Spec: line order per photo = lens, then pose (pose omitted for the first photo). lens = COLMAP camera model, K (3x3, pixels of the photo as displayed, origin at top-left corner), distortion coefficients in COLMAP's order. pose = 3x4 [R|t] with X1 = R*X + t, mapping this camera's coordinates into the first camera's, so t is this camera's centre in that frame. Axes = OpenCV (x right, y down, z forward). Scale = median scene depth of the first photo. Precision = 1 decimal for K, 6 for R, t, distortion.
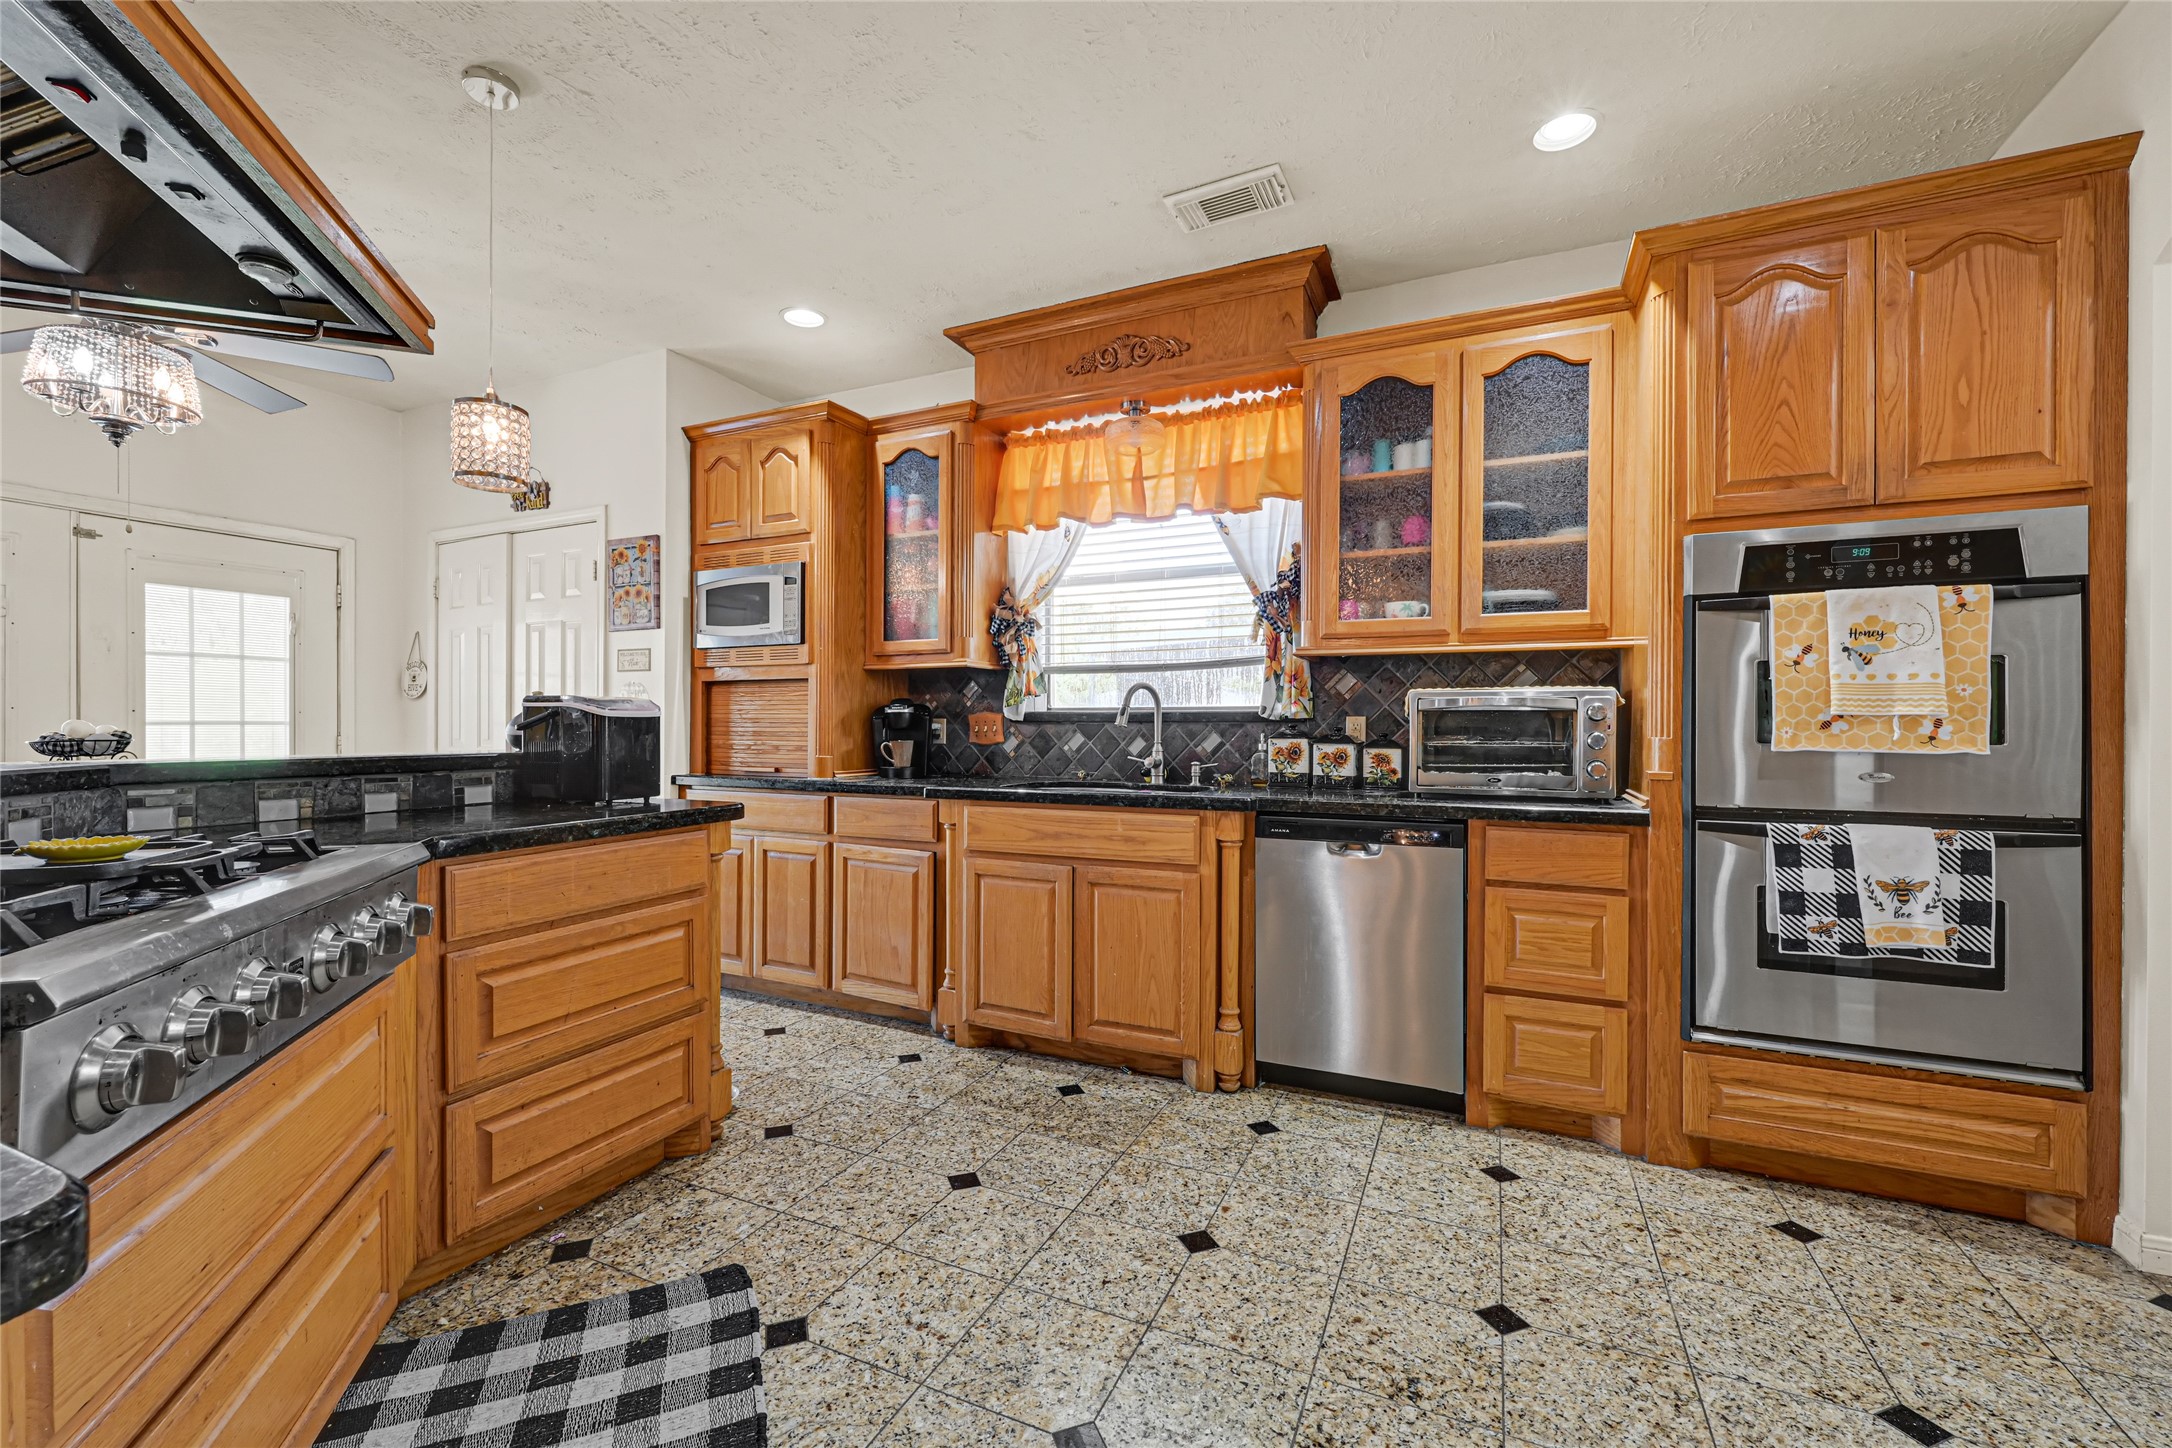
lens RADIAL K [[883.6, 0, 1084.7], [0, 883.6, 724.8], [0, 0, 1]] dist [0.001164, 0.000155]
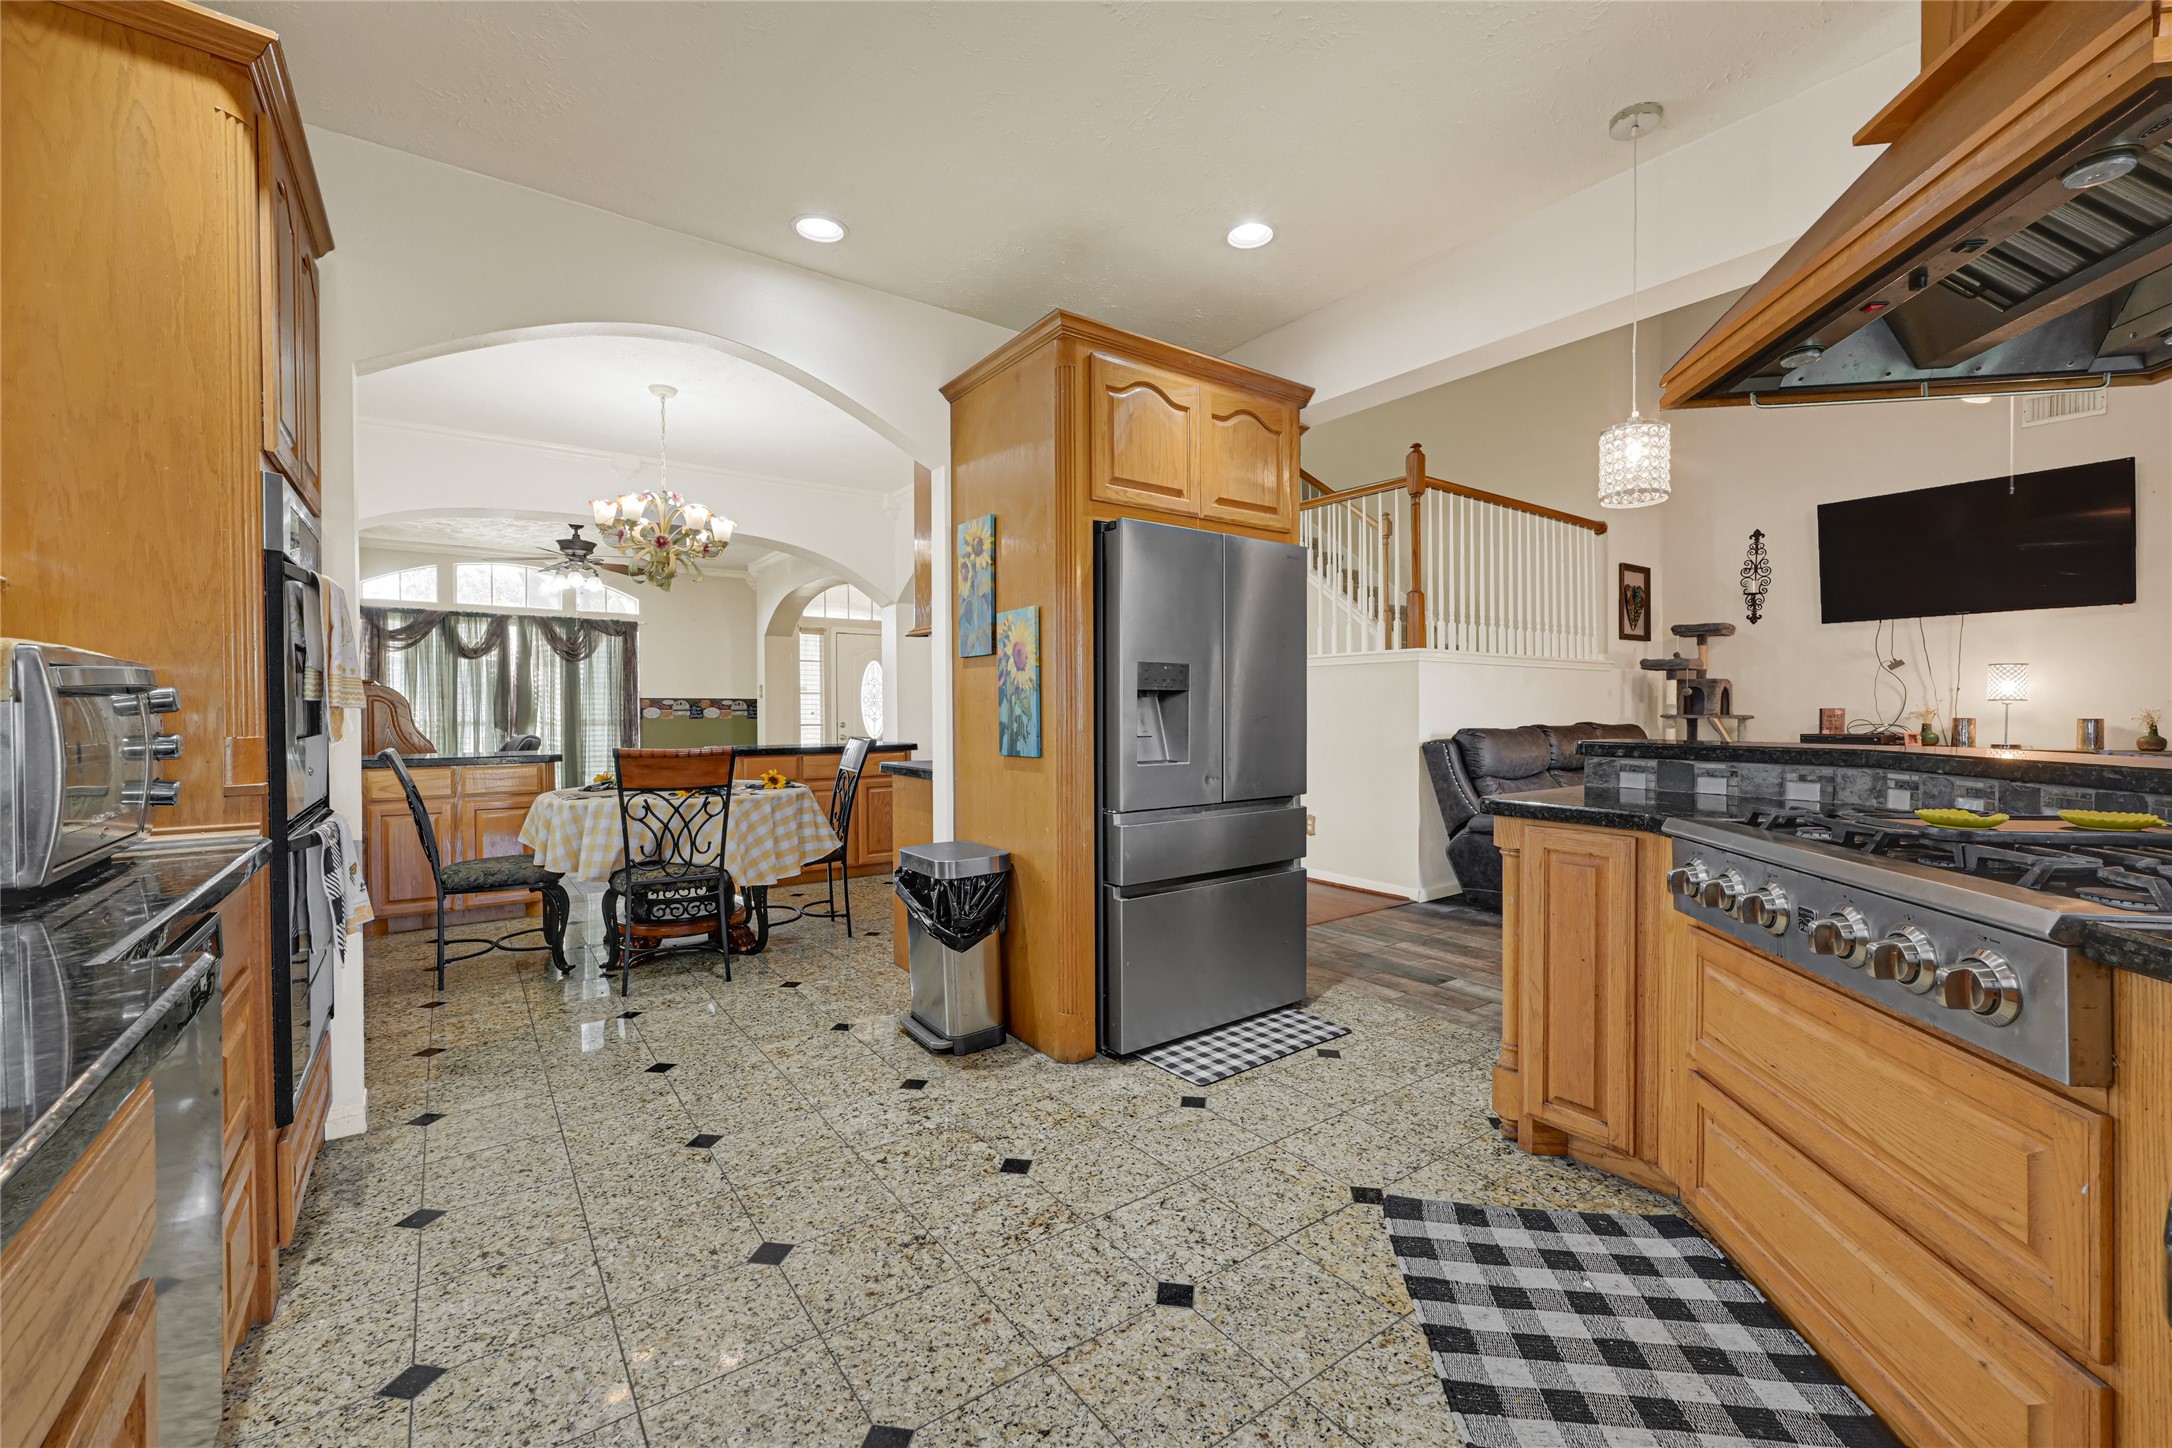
lens RADIAL K [[883.6, 0, 1084.7], [0, 883.6, 724.8], [0, 0, 1]] dist [0.001164, 0.000155]
pose [[-0.870727, -0.009791, 0.491669, -0.331010], [0.000277, 0.999792, 0.020400, -0.013233], [-0.491766, 0.017899, -0.870543, 1.413838]]
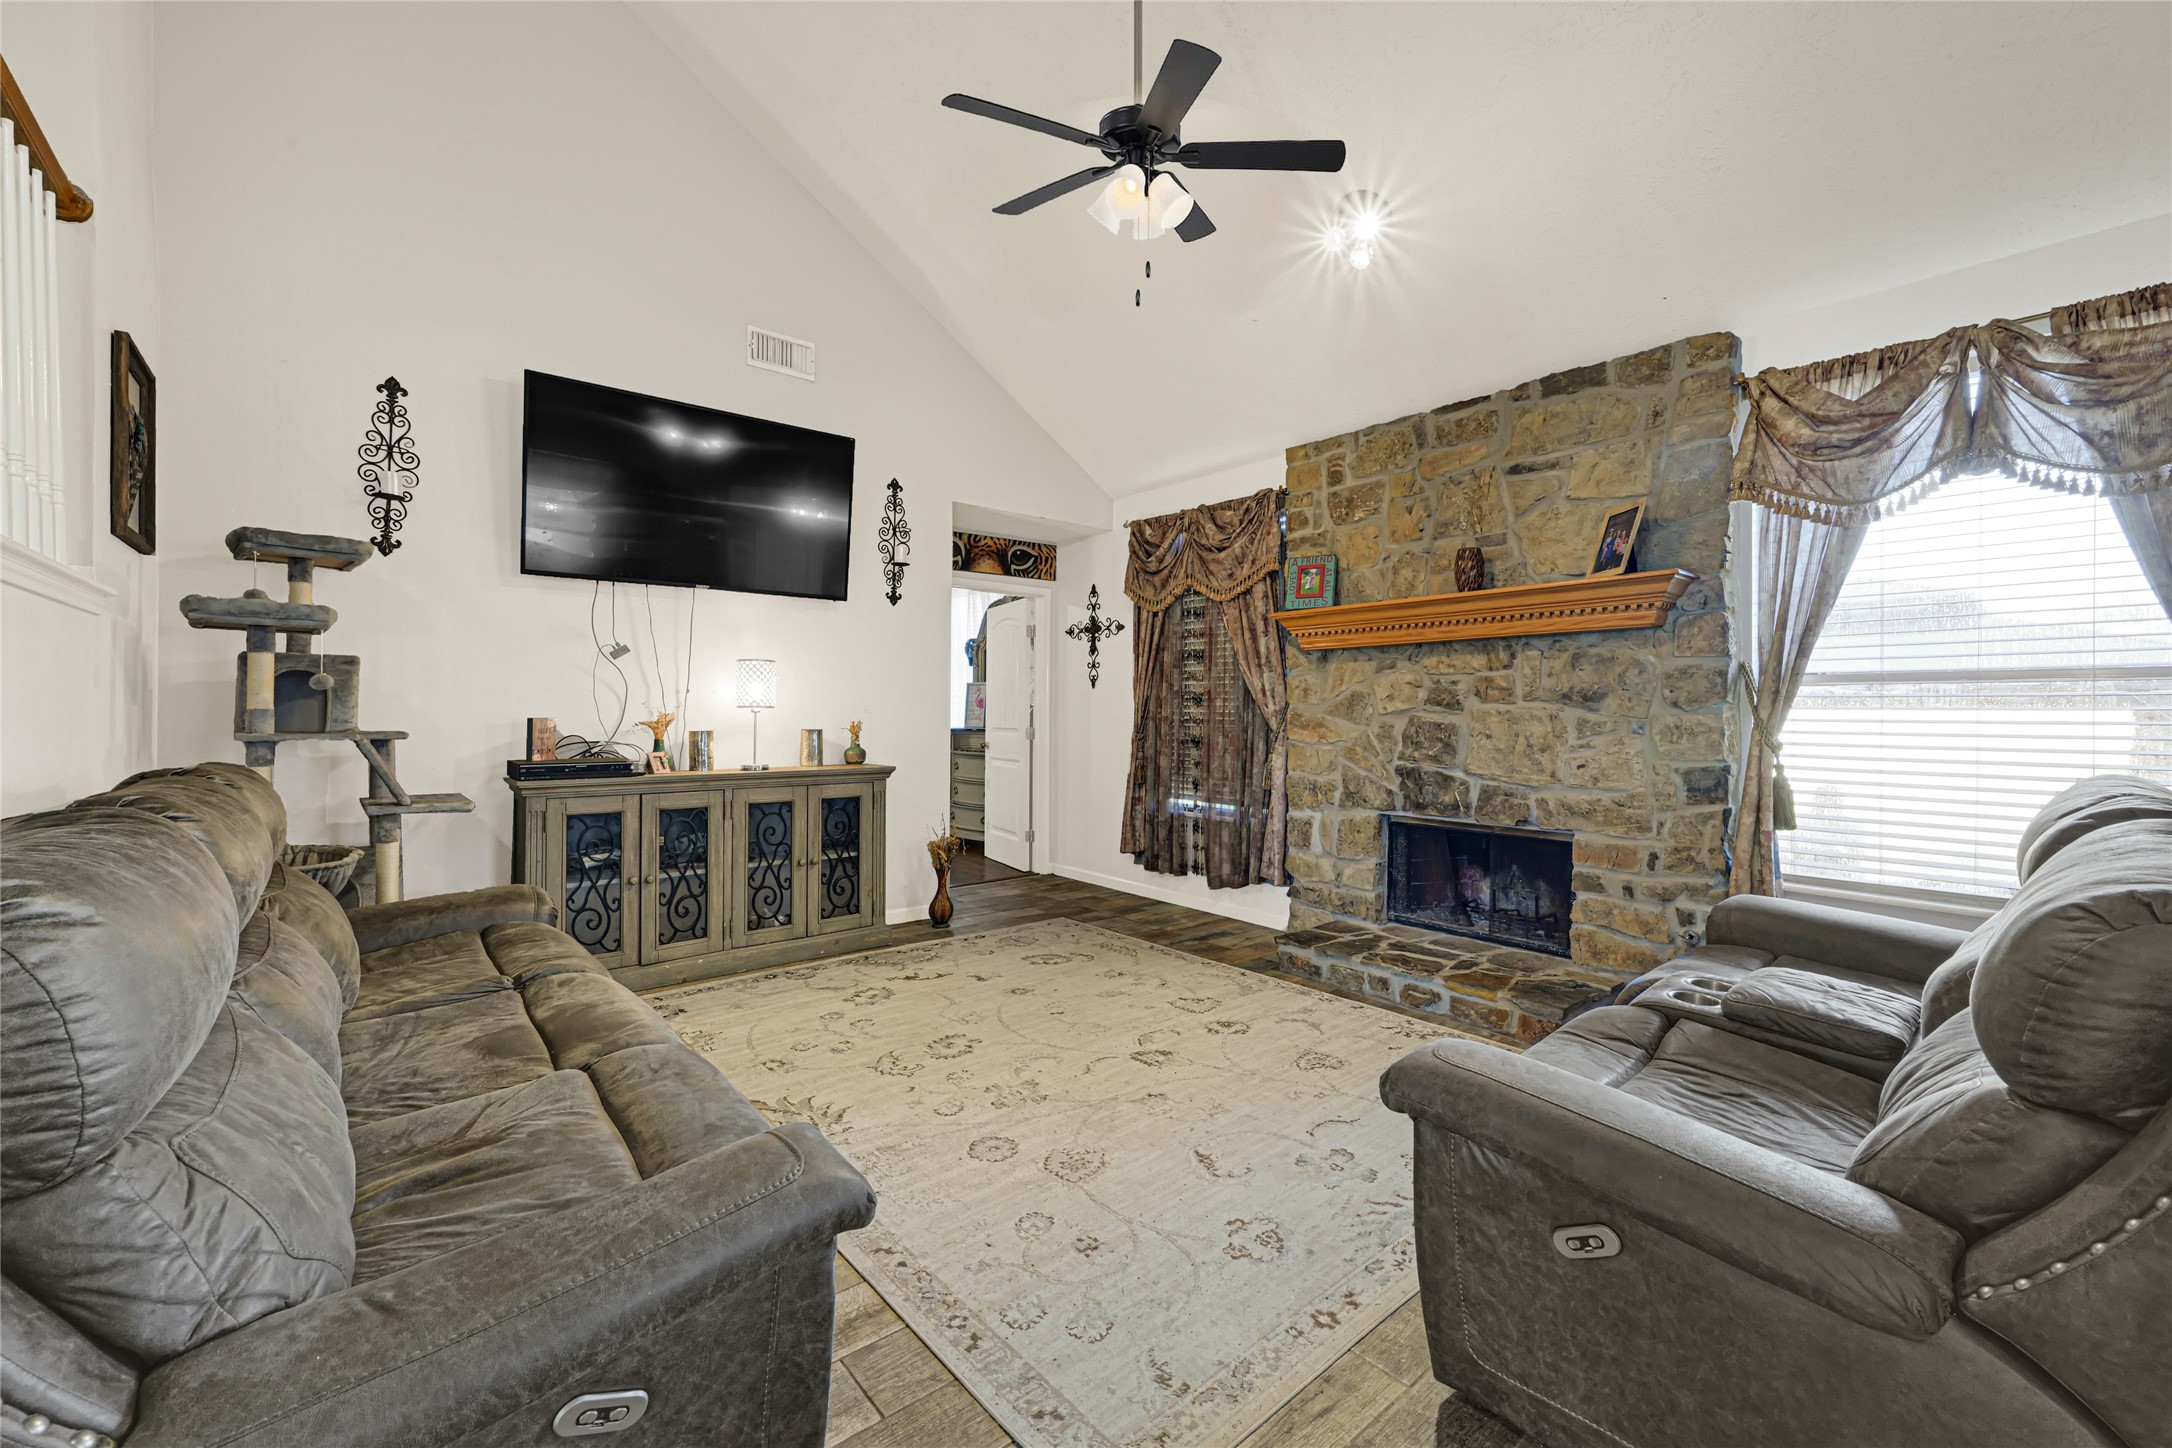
lens RADIAL K [[882.2, 0, 1084.4], [0, 882.2, 709.5], [0, 0, 1]] dist [0.000746, -0.000046]
pose [[-0.428084, -0.005467, -0.903722, 0.070461], [-0.007544, 0.999968, -0.002475, -0.026696], [0.903707, 0.005758, -0.428112, -0.610310]]
